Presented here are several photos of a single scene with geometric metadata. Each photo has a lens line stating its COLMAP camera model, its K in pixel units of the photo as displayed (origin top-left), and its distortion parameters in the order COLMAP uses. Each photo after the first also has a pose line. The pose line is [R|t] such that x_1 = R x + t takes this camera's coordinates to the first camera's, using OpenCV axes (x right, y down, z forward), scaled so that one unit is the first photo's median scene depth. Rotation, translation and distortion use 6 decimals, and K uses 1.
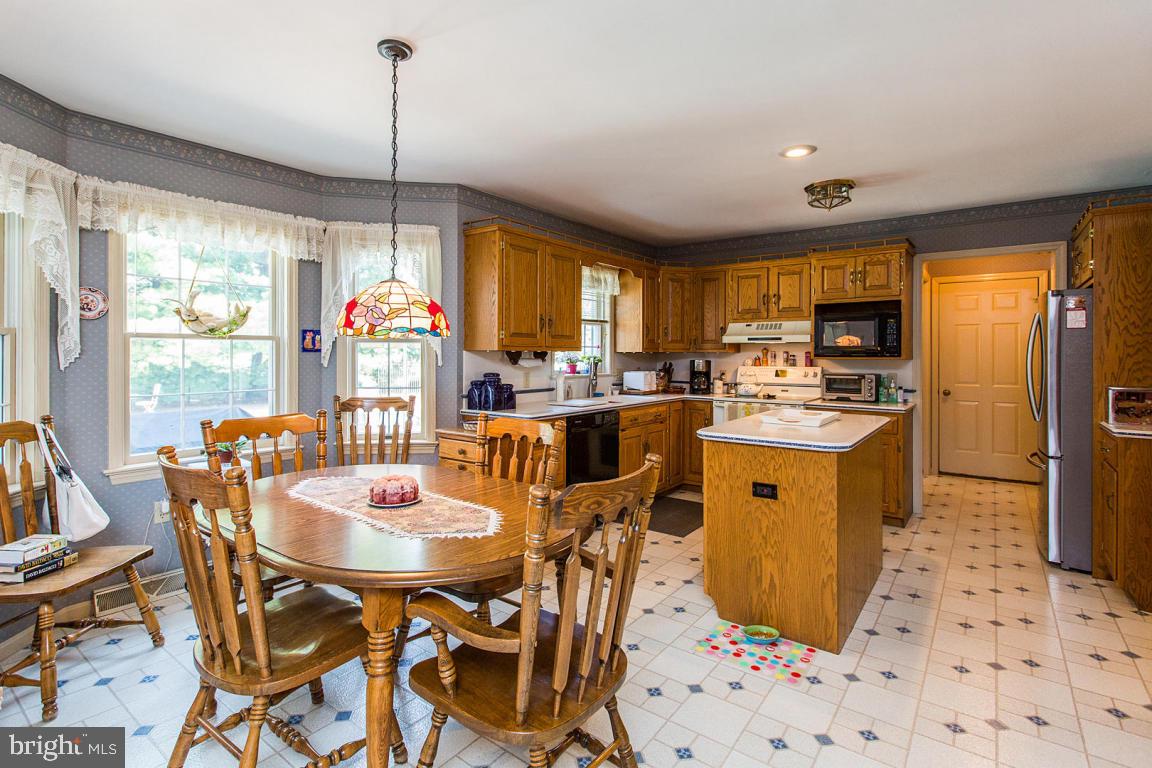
lens RADIAL K [[554.5, 0, 567.9], [0, 554.5, 351.2], [0, 0, 1]] dist [0.002378, 0.000412]
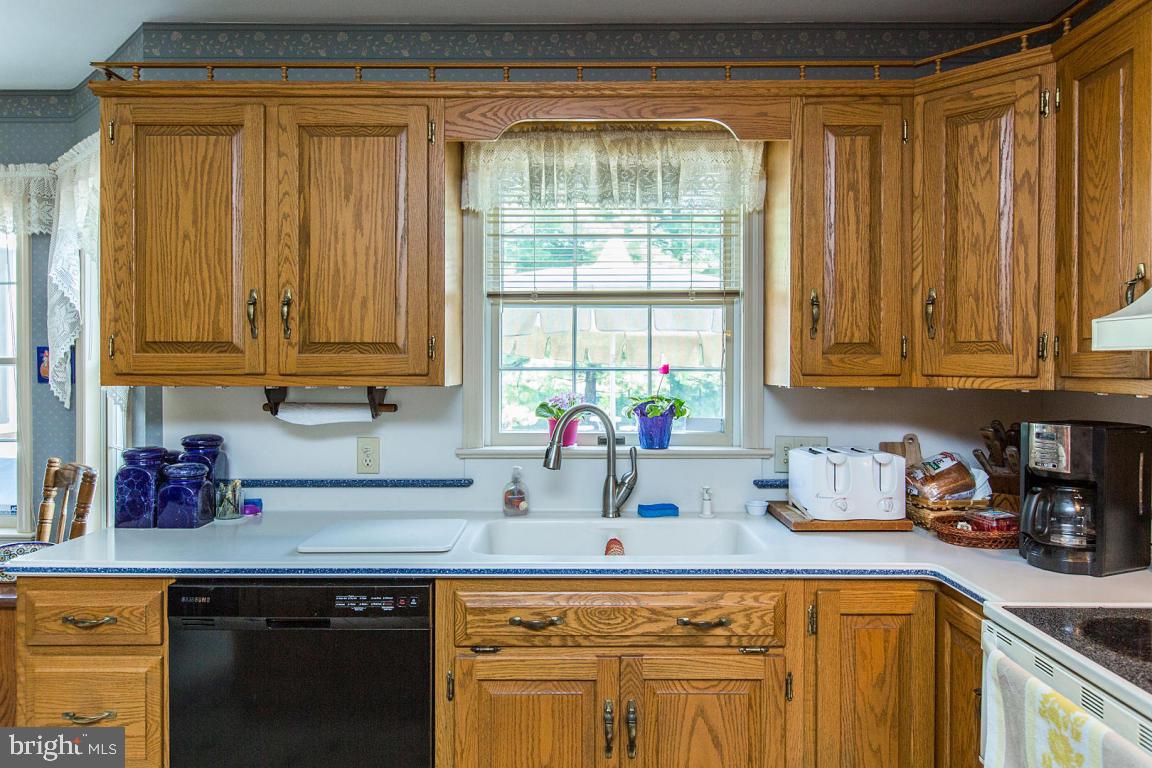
lens RADIAL K [[750.2, 0, 579.0], [0, 750.2, 369.1], [0, 0, 1]] dist [0.004899, 0.000385]
pose [[0.606503, 0.001647, -0.795079, 0.403409], [0.004798, 0.999972, 0.005732, -0.011352], [0.795067, -0.007291, 0.606478, 0.700400]]
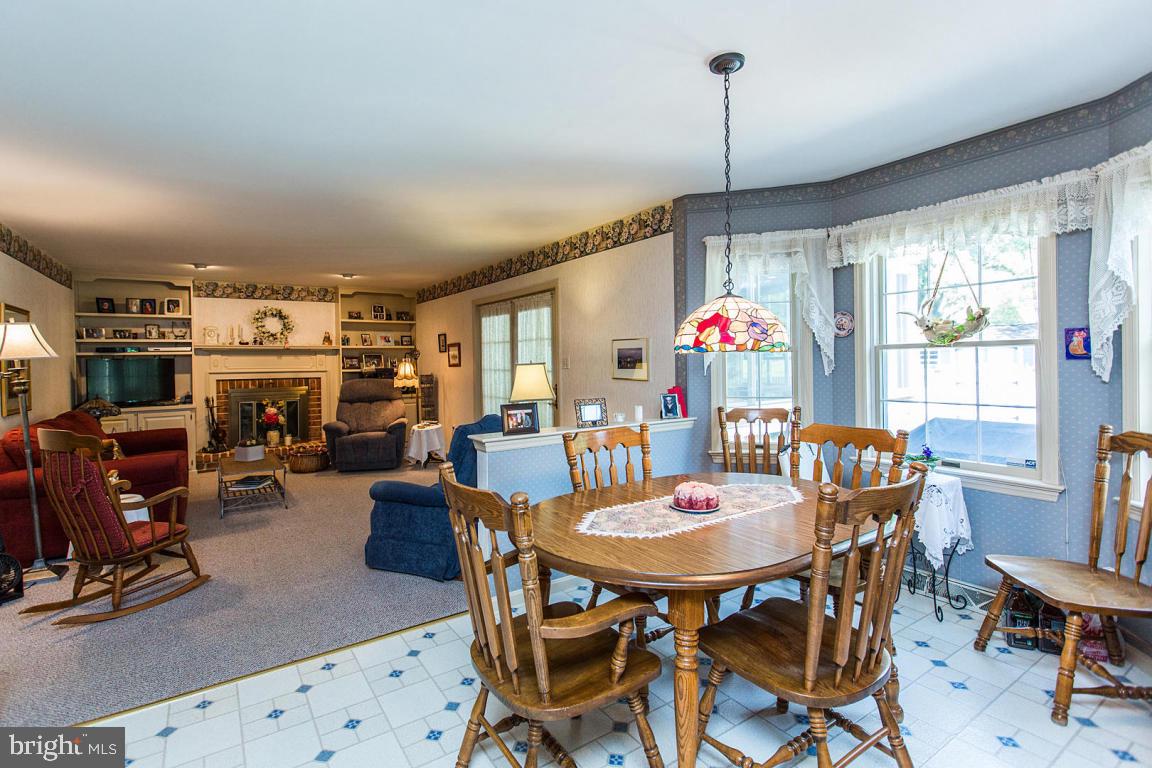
lens RADIAL K [[542.4, 0, 558.9], [0, 542.4, 365.7], [0, 0, 1]] dist [0.001535, 0.000021]
pose [[-0.333329, 0.010884, -0.942748, 0.301665], [0.020340, 0.999784, 0.004351, -0.004917], [0.942591, -0.017726, -0.333478, 0.437452]]
